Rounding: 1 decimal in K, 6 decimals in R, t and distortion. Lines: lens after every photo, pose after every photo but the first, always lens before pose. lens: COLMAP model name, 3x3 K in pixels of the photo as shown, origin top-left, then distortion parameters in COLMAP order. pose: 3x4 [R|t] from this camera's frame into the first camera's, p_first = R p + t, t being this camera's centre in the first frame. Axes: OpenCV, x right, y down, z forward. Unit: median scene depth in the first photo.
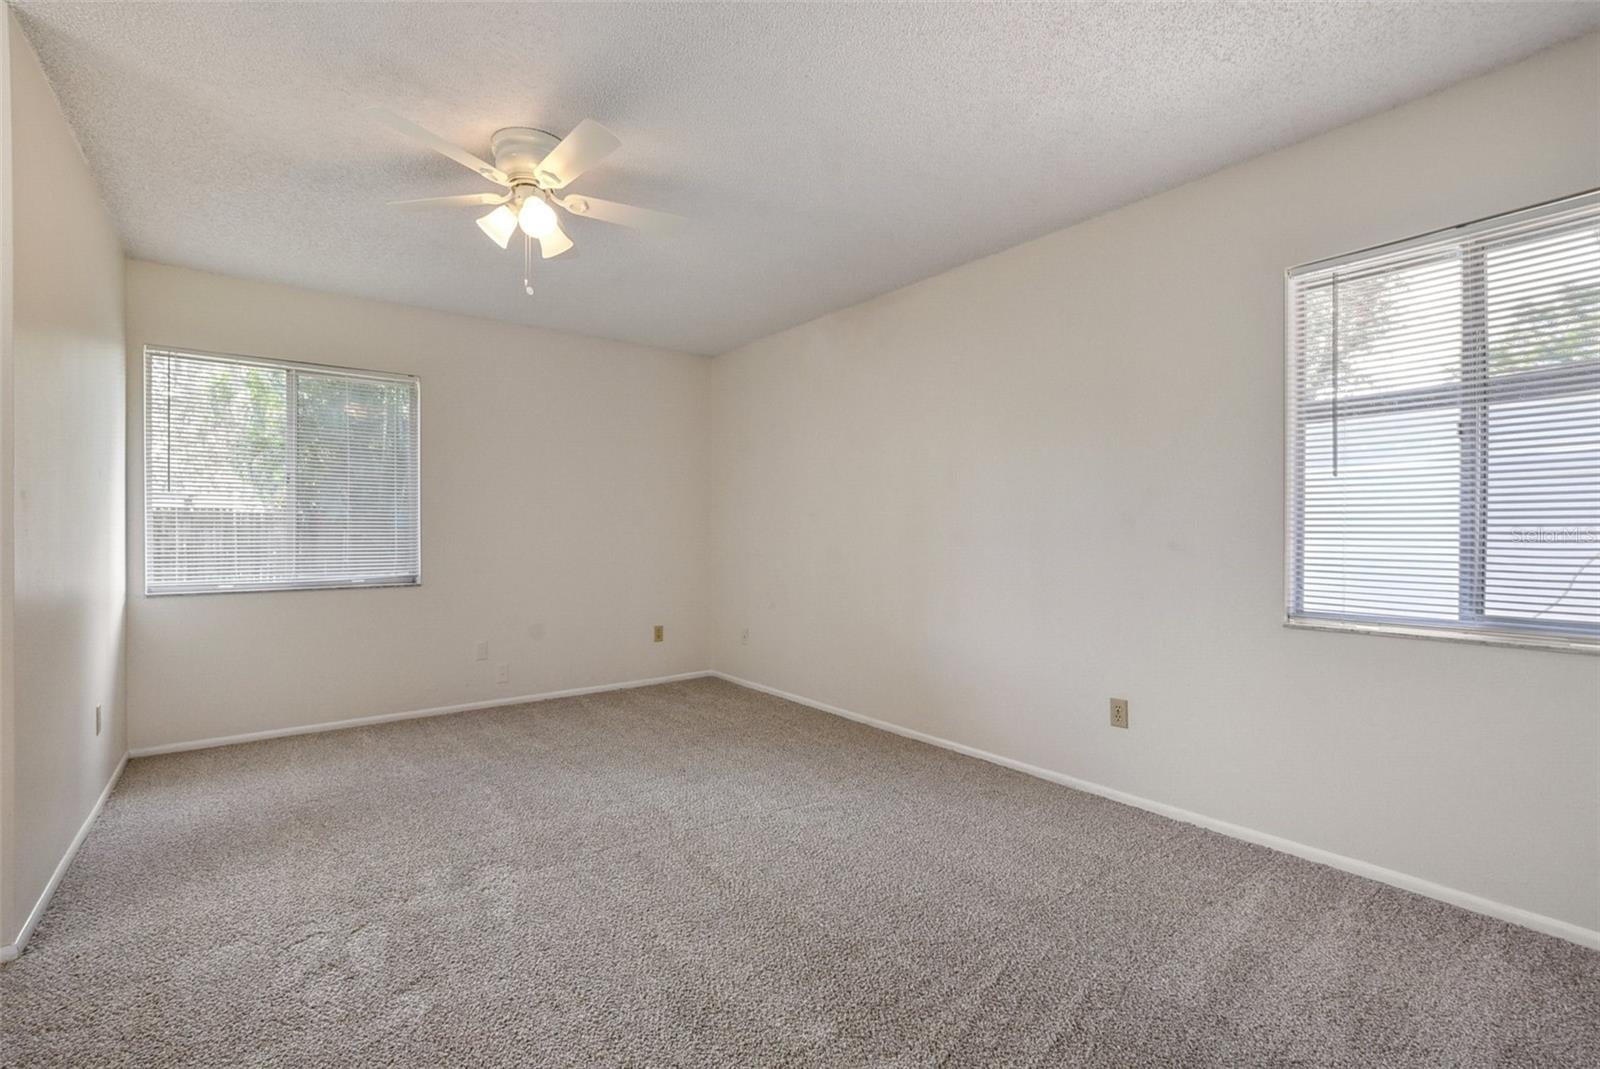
lens RADIAL K [[721.2, 0, 781.5], [0, 721.2, 545.9], [0, 0, 1]] dist [-0.001505, 0.000007]
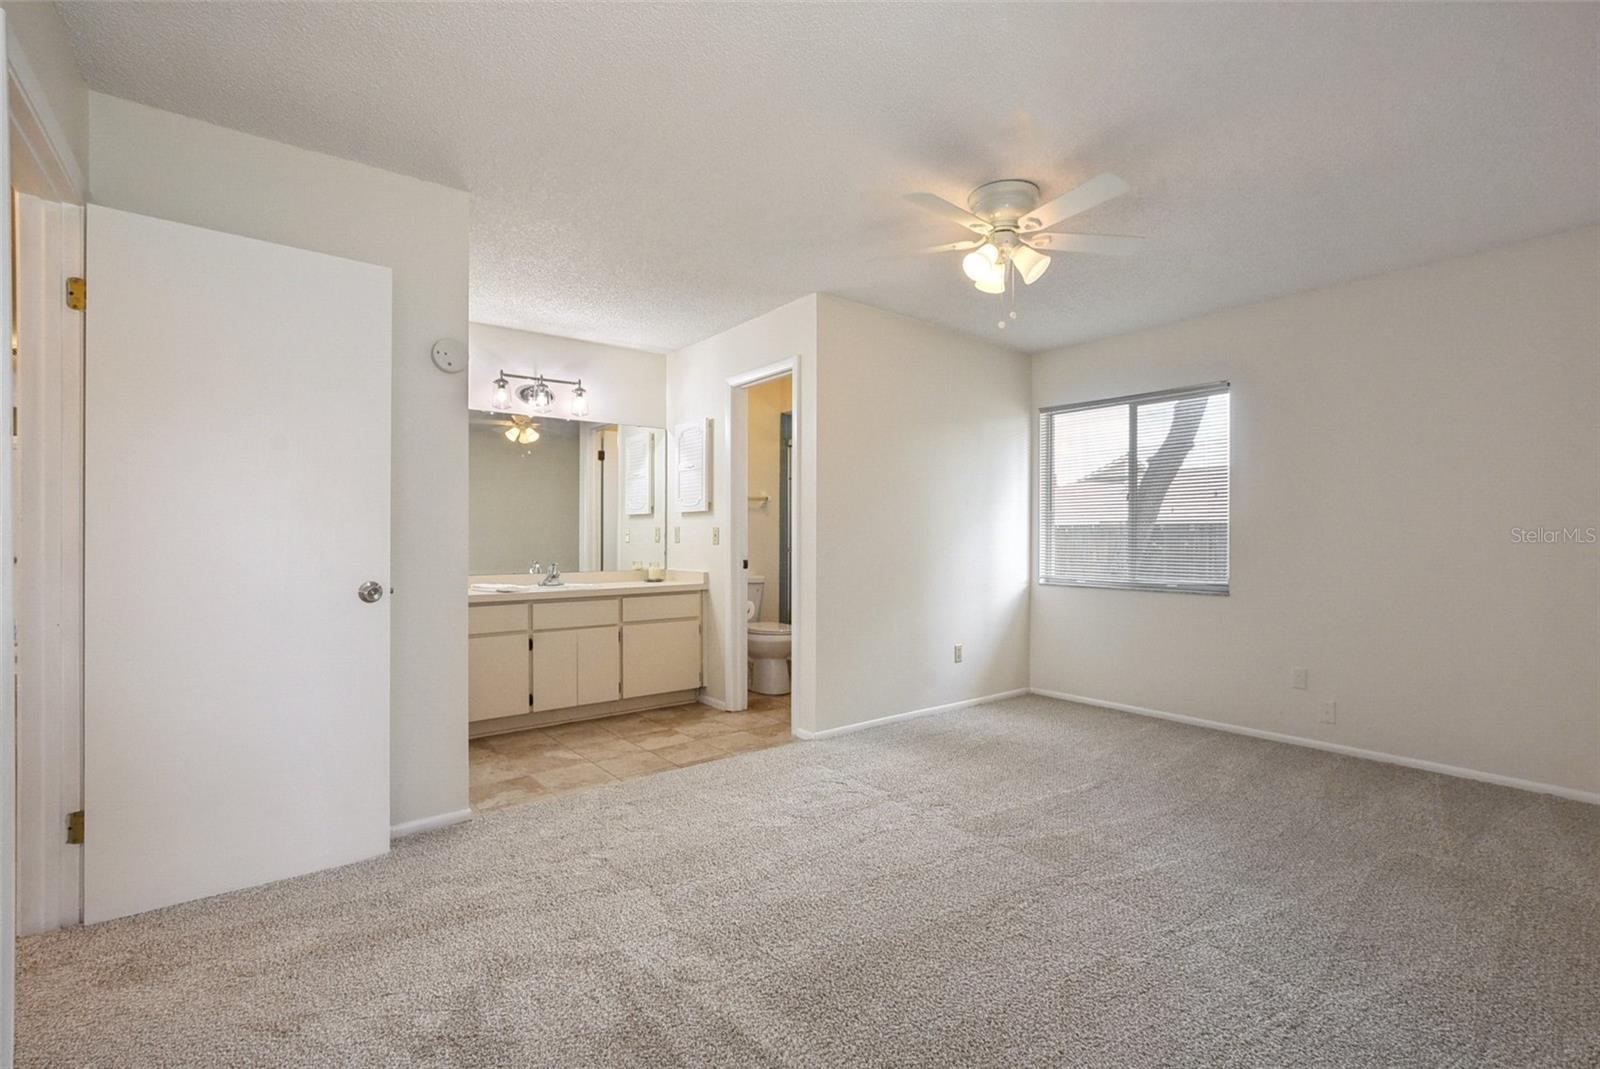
lens RADIAL K [[721.2, 0, 781.5], [0, 721.2, 545.9], [0, 0, 1]] dist [-0.001505, 0.000007]
pose [[-0.009237, 0.009489, -0.999912, 0.546340], [-0.020127, 0.999751, 0.009673, -0.009619], [0.999755, 0.020215, -0.009043, 0.471964]]
